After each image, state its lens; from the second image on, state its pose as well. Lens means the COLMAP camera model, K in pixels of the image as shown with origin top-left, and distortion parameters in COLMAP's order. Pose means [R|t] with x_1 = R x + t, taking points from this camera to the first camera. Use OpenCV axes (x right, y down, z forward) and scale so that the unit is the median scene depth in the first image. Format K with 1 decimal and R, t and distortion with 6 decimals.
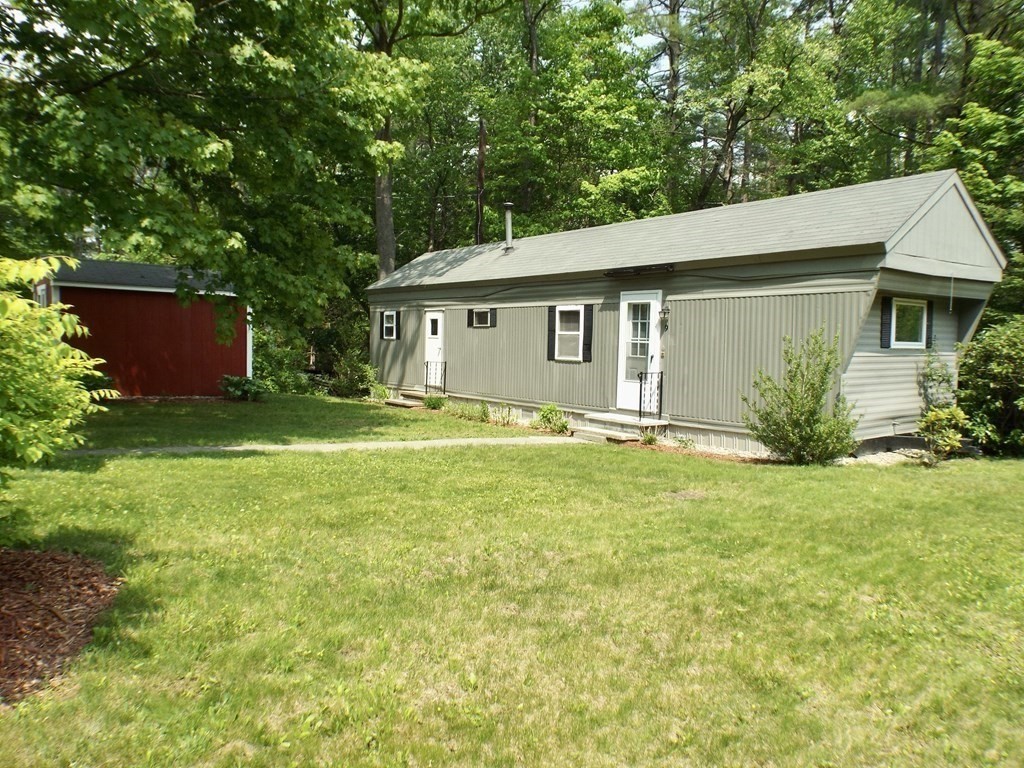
lens RADIAL K [[770.9, 0, 513.7], [0, 770.9, 391.3], [0, 0, 1]] dist [-0.015879, 0.004498]
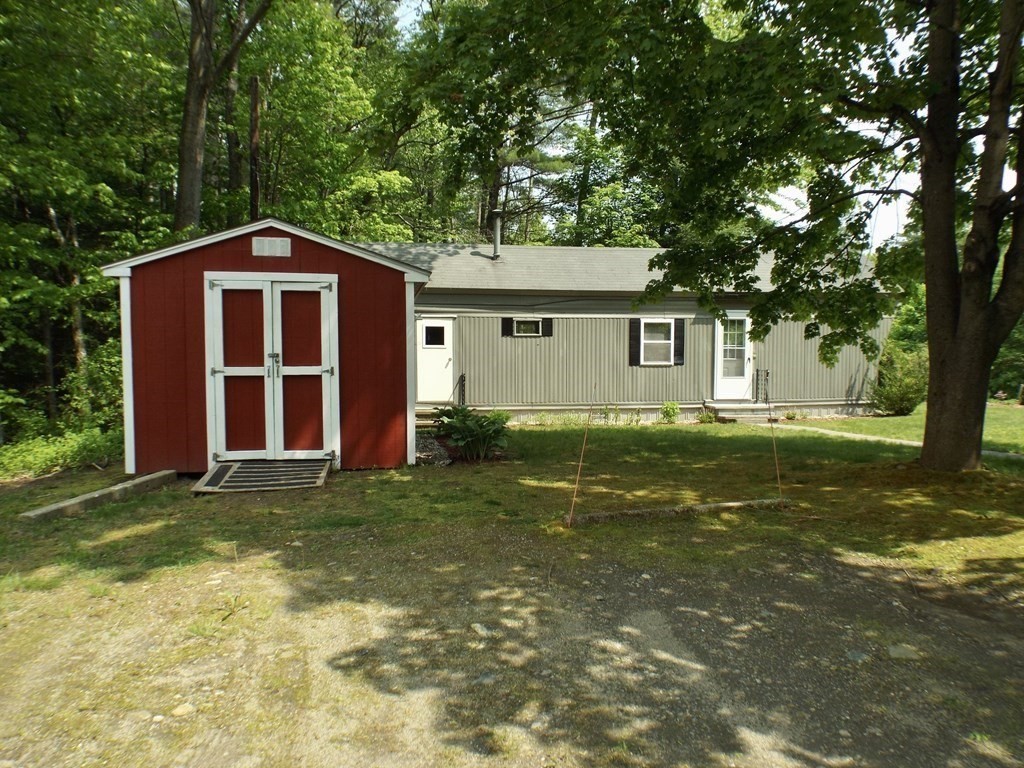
lens RADIAL K [[770.9, 0, 513.7], [0, 770.9, 391.3], [0, 0, 1]] dist [-0.015879, 0.004498]
pose [[0.476390, -0.060029, 0.877183, -1.001138], [0.069520, 0.997115, 0.030481, -0.047203], [-0.876482, 0.046461, 0.479188, 0.579842]]
